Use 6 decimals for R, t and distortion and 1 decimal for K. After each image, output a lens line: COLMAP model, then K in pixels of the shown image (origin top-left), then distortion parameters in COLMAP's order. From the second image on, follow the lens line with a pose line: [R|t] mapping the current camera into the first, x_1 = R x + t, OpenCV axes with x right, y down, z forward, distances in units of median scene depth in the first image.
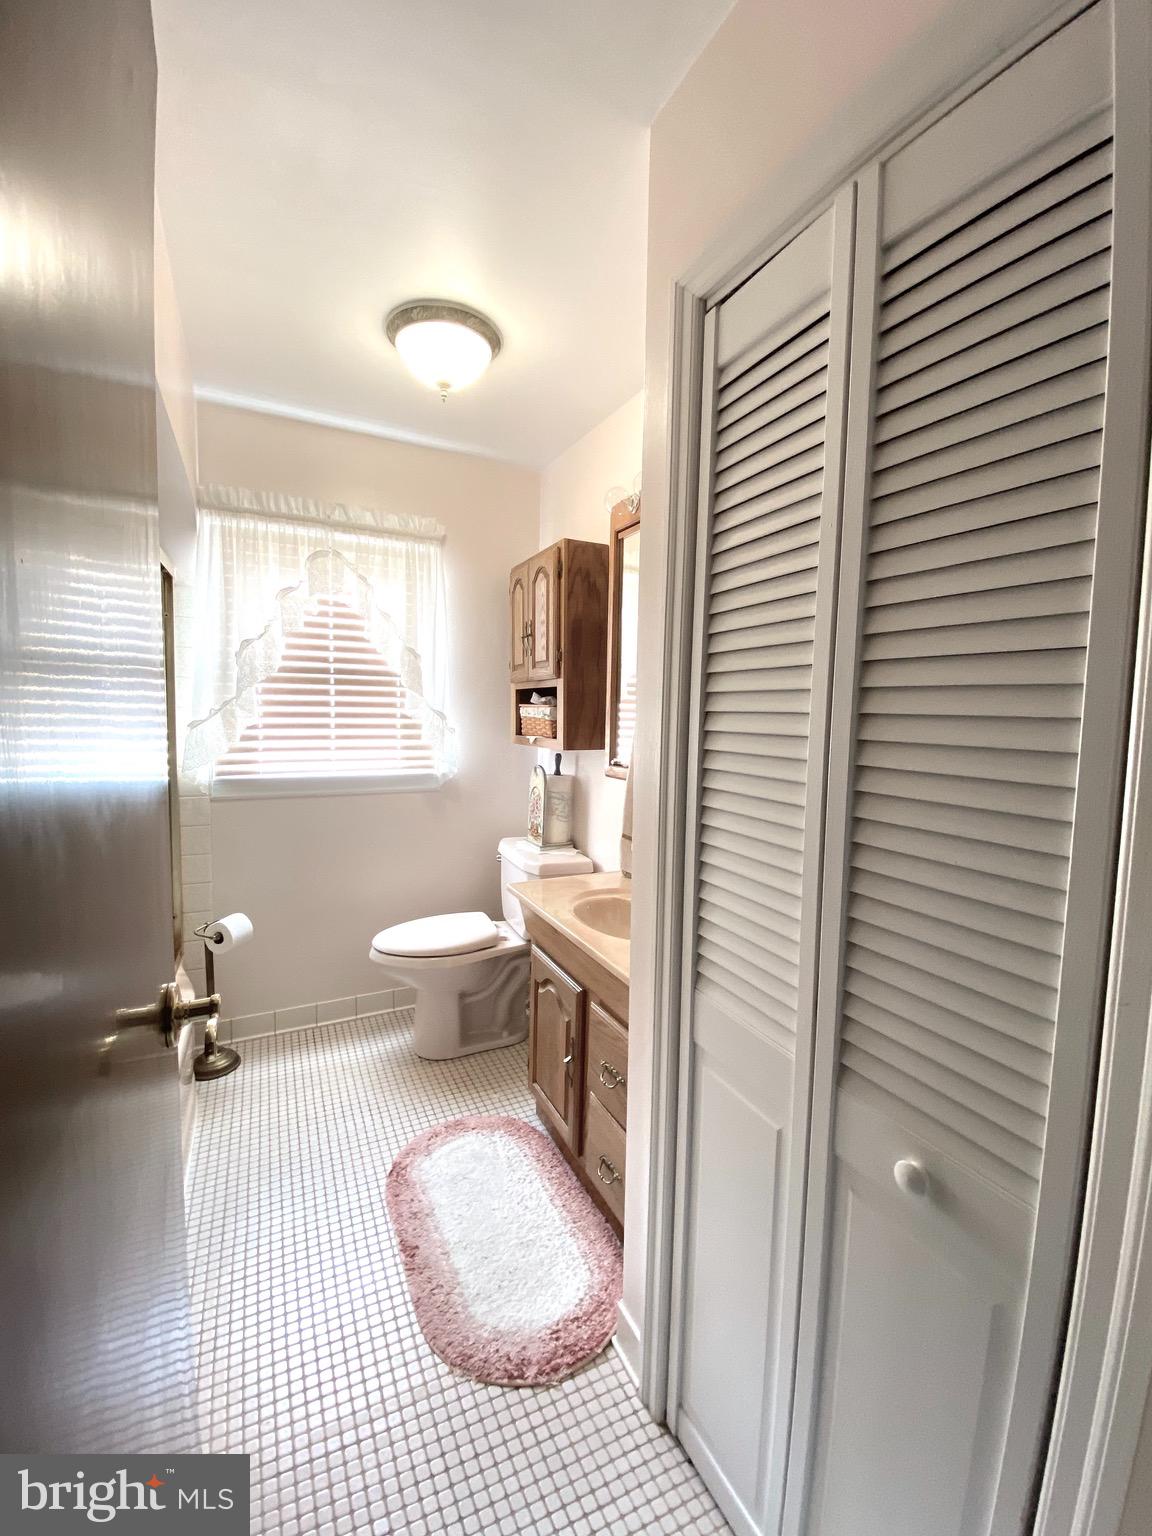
lens RADIAL K [[622.8, 0, 575.9], [0, 622.8, 760.6], [0, 0, 1]] dist [0.029422, -0.023725]
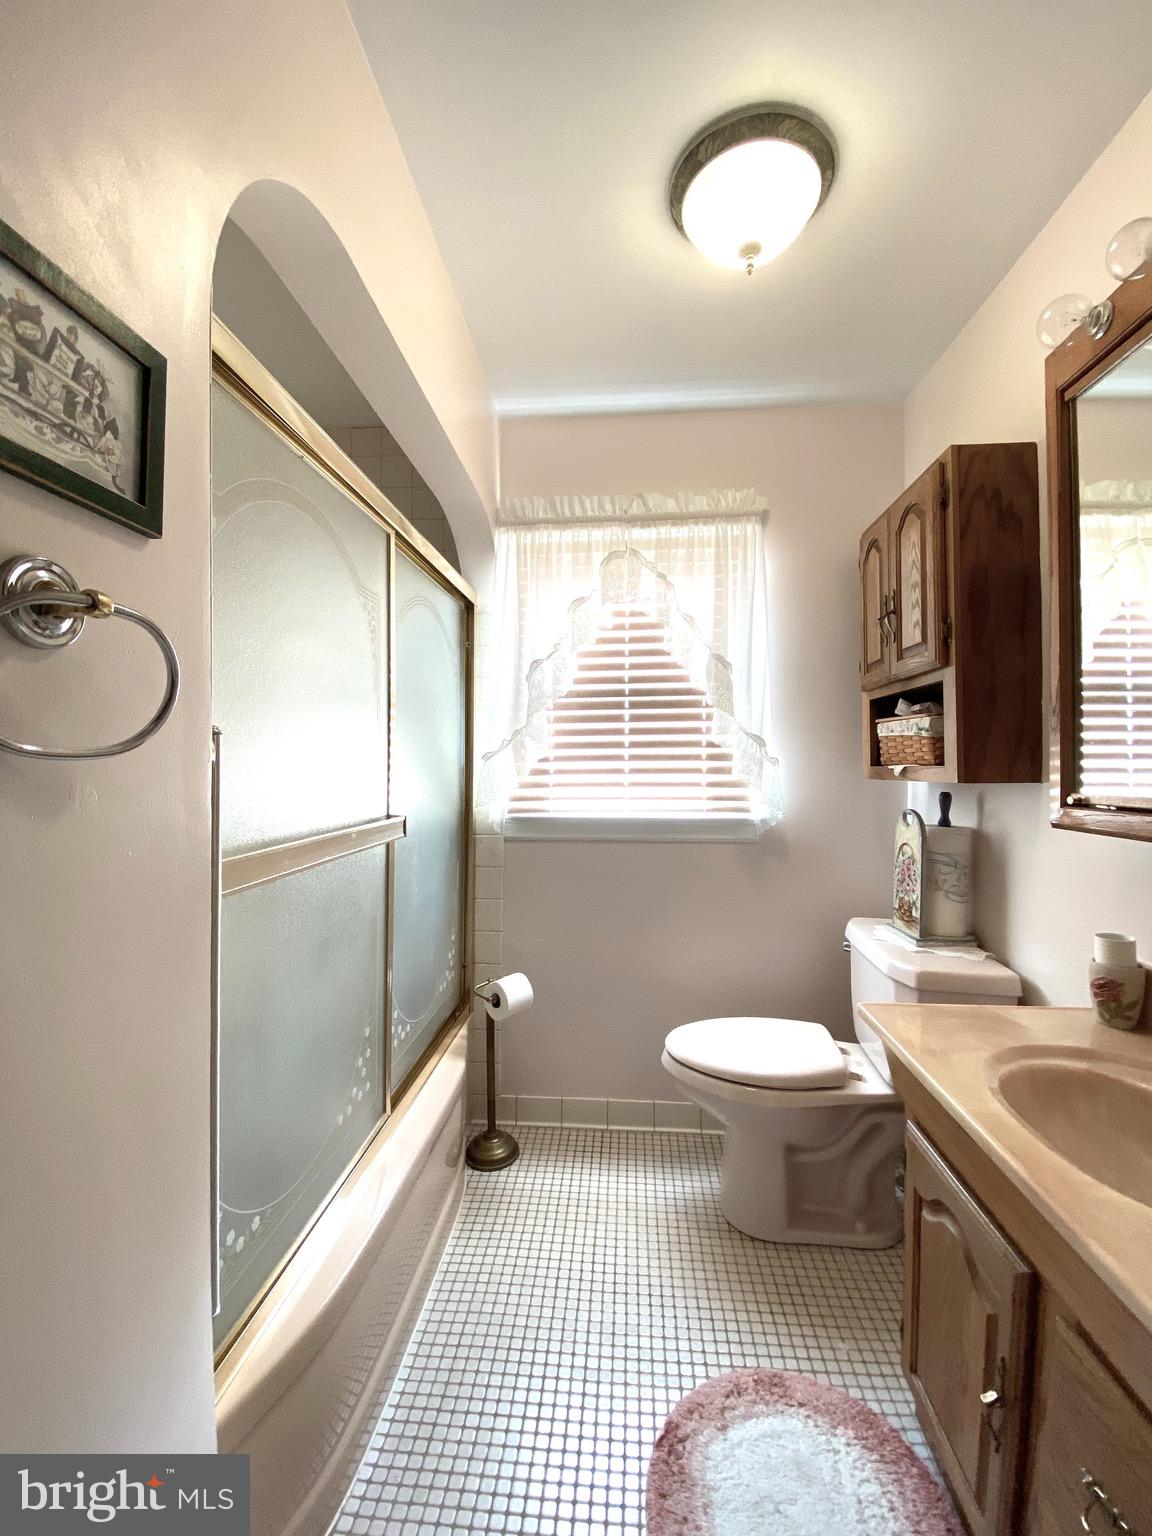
lens RADIAL K [[622.8, 0, 575.9], [0, 622.8, 760.6], [0, 0, 1]] dist [0.029422, -0.023725]
pose [[0.857644, -0.021872, -0.513779, -0.023059], [-0.027470, 0.995720, -0.088244, 0.024244], [0.513510, 0.089796, 0.853372, 0.273520]]
